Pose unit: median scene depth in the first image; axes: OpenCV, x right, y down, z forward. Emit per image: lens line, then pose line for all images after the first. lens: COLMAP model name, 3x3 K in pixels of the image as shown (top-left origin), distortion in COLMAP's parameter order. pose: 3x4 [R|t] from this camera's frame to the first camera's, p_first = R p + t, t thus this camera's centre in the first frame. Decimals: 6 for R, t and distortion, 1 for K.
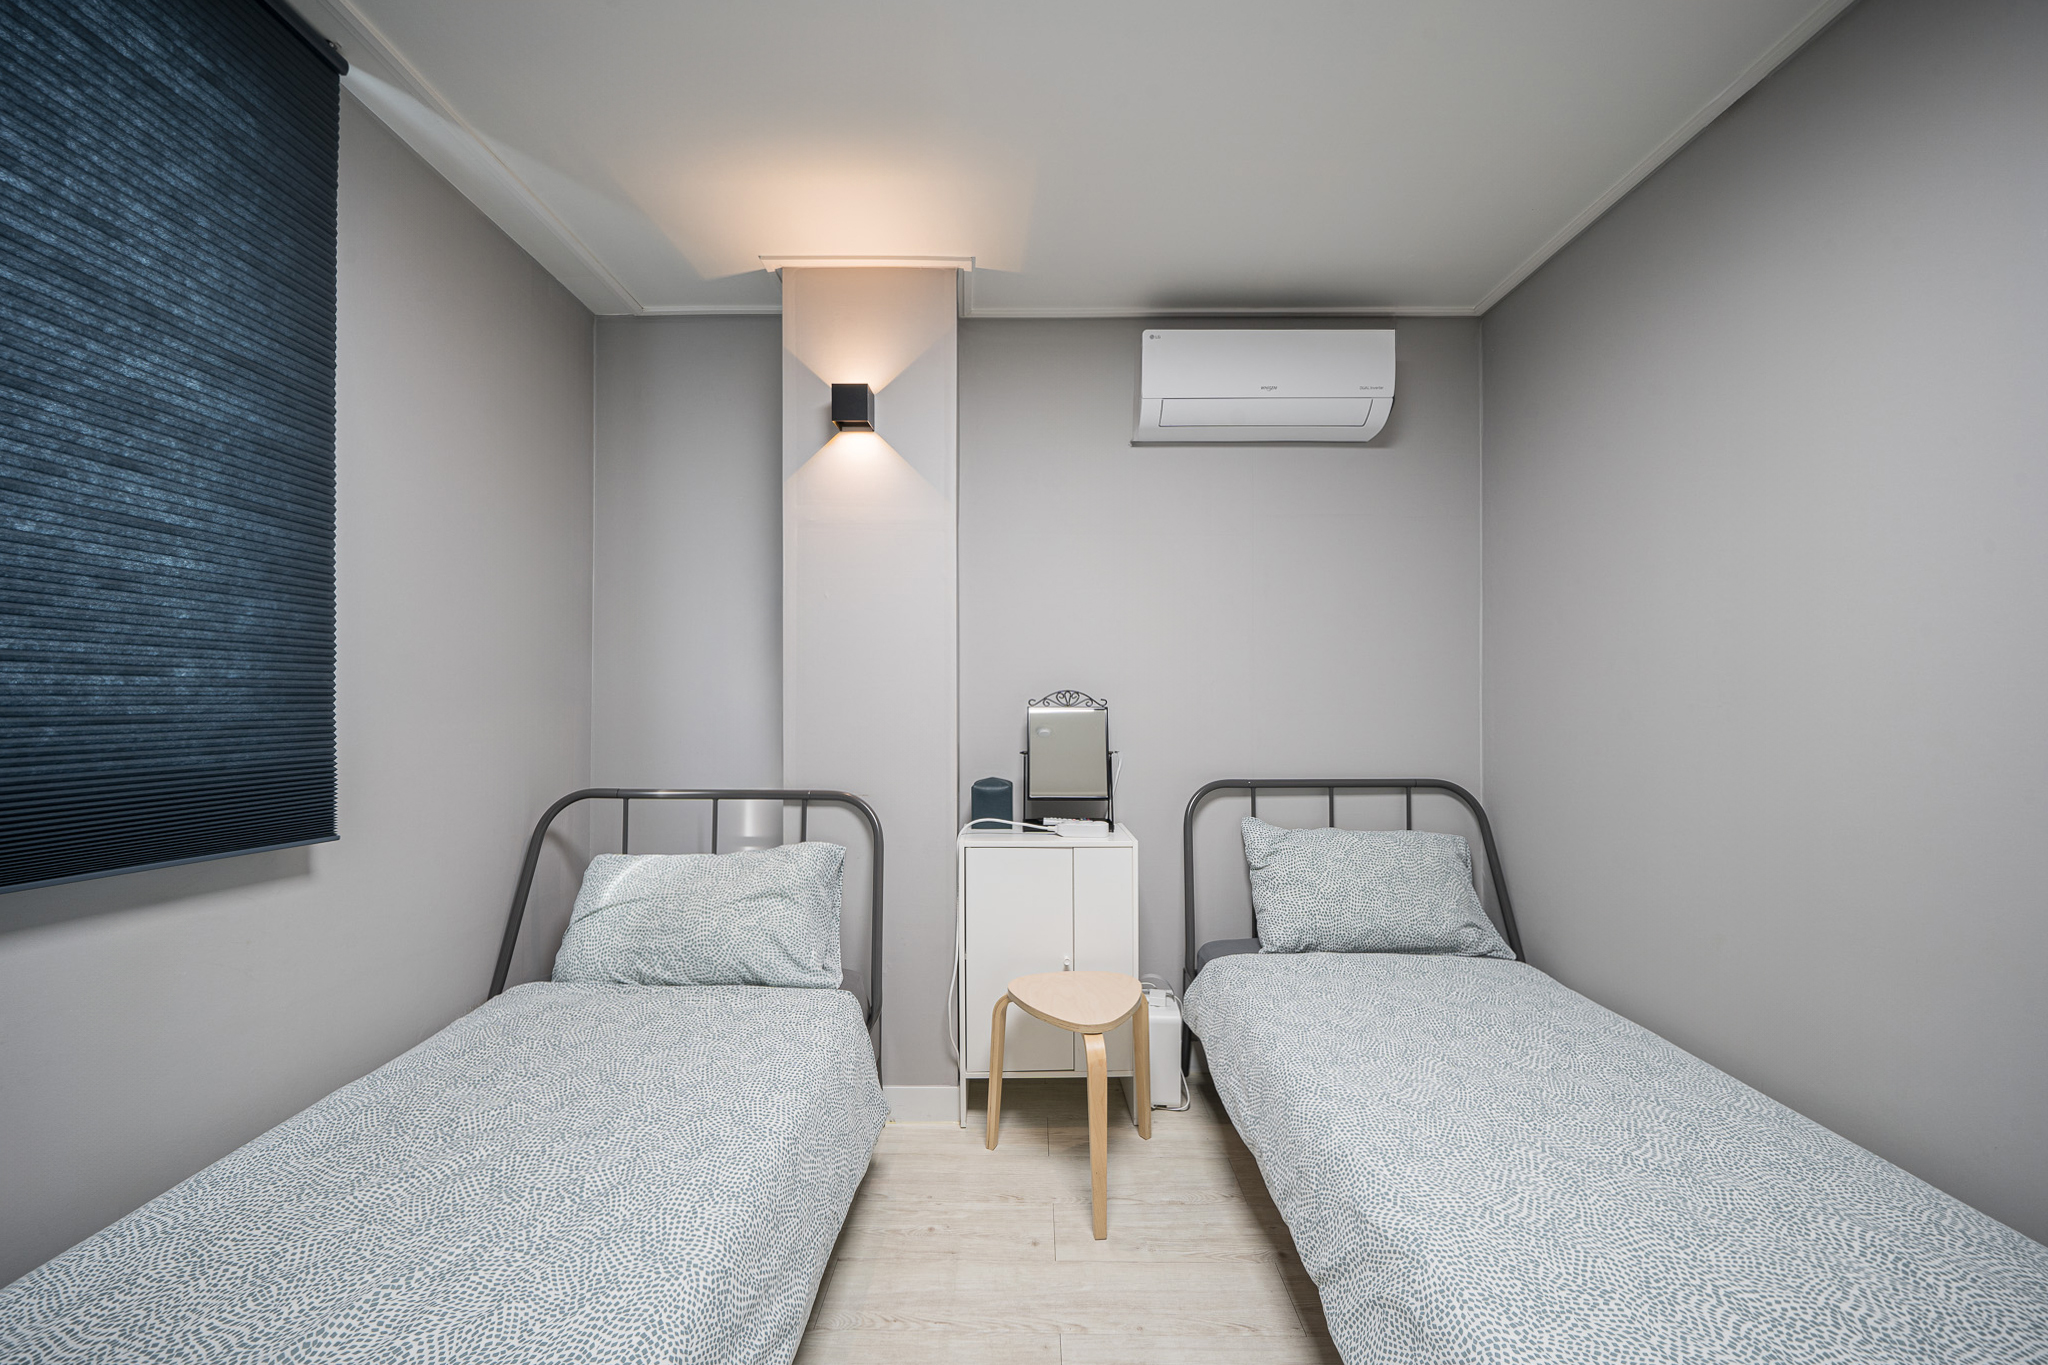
lens RADIAL K [[772.1, 0, 1030.6], [0, 772.1, 689.3], [0, 0, 1]] dist [-0.001846, -0.000049]
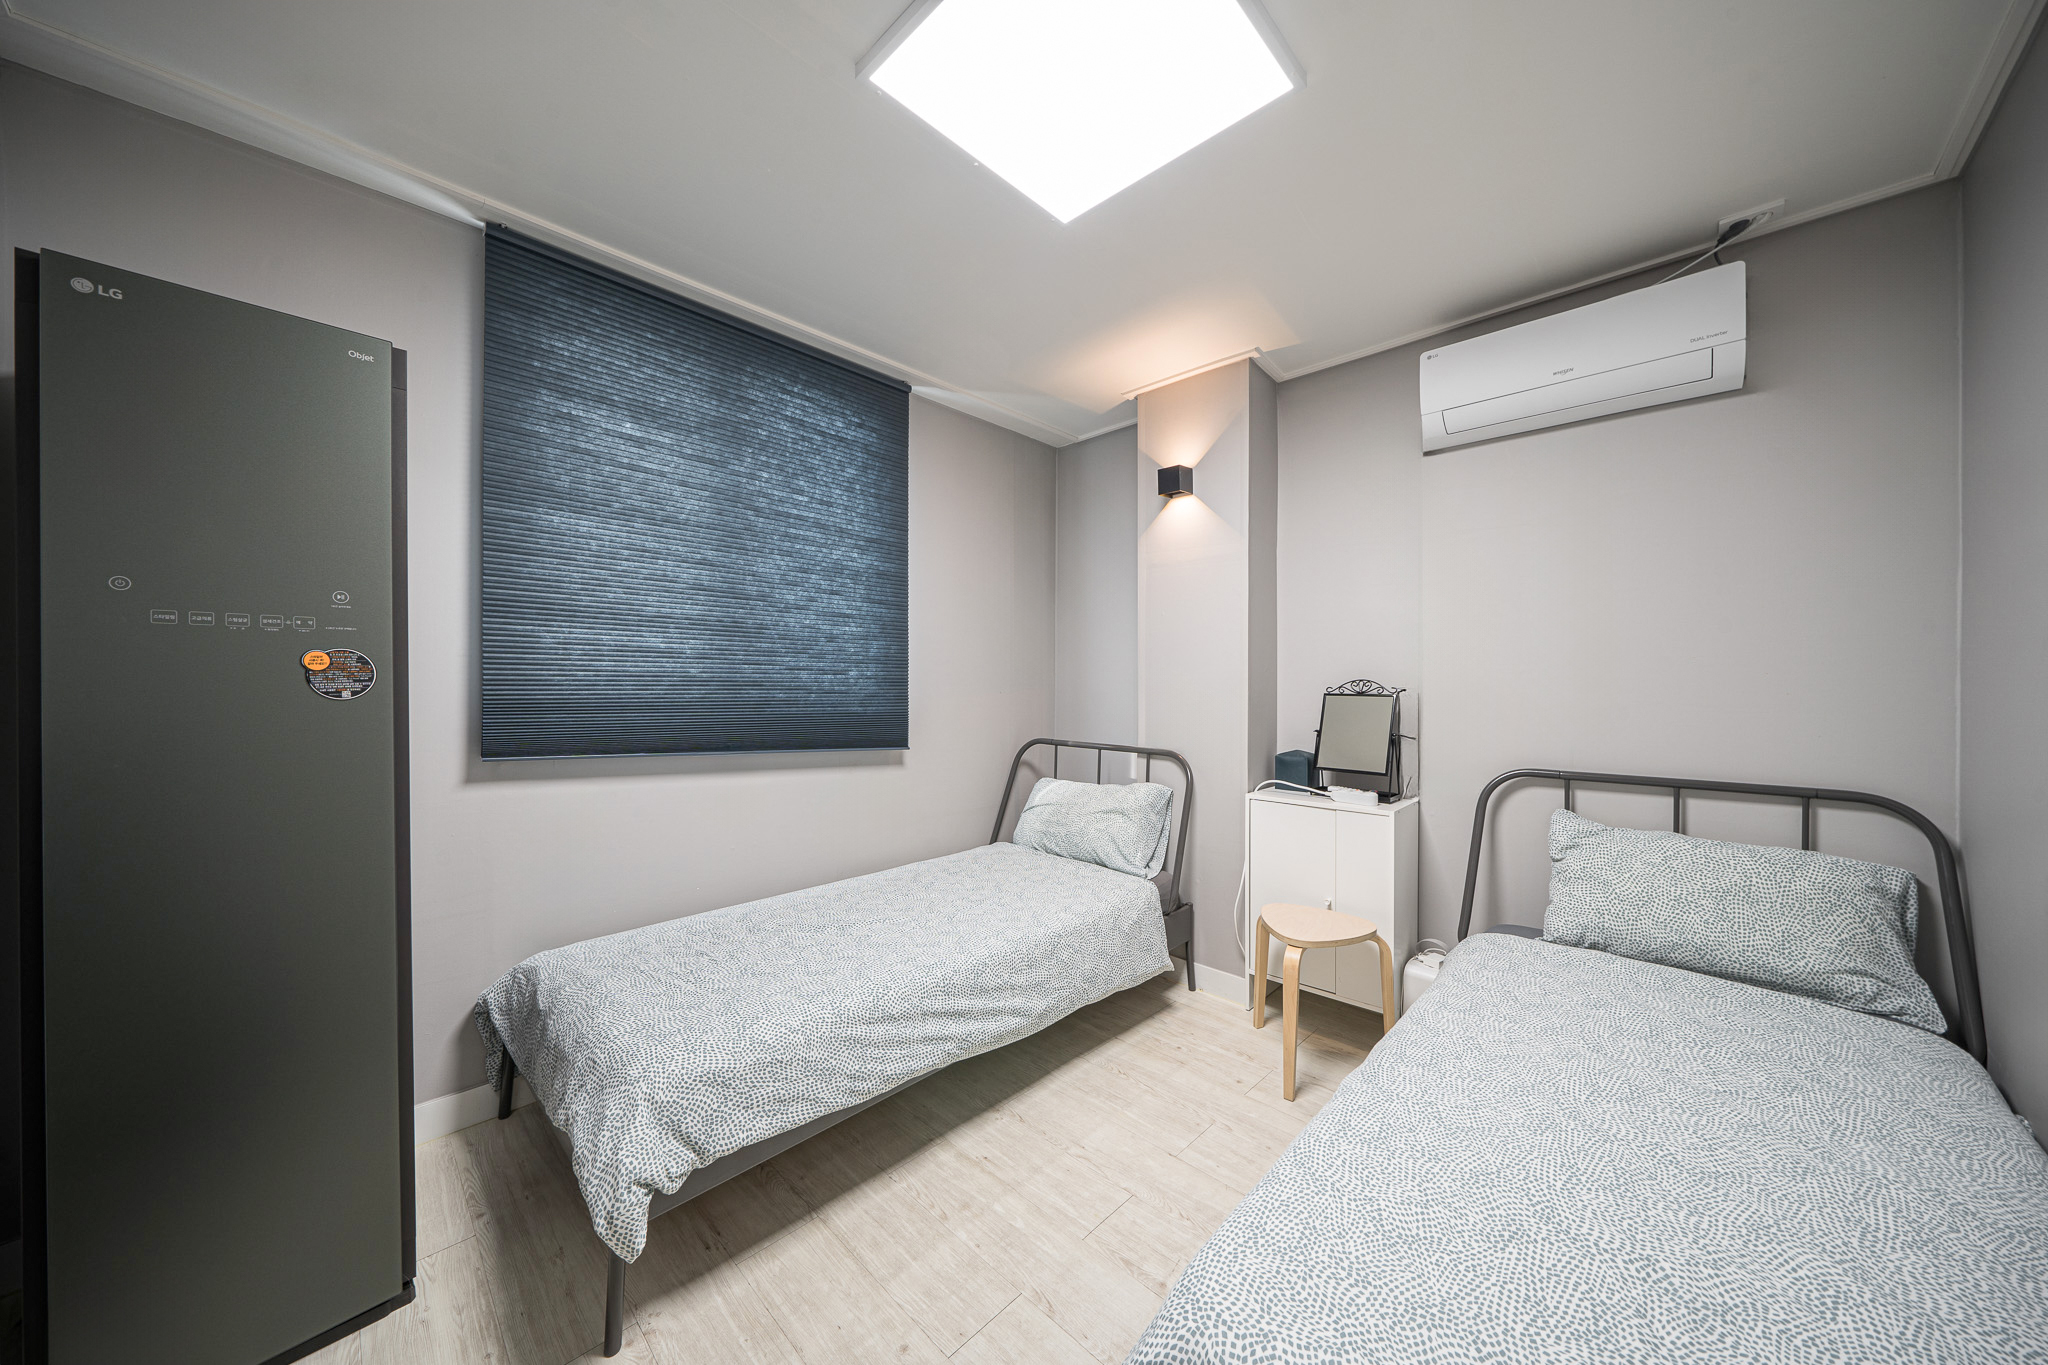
lens RADIAL K [[712.0, 0, 1026.2], [0, 712.0, 683.0], [0, 0, 1]] dist [-0.003322, -0.000219]
pose [[0.717487, 0.003597, -0.696563, 0.501964], [0.002639, 0.999965, 0.007882, -0.004031], [0.696567, -0.007493, 0.717452, -0.140312]]
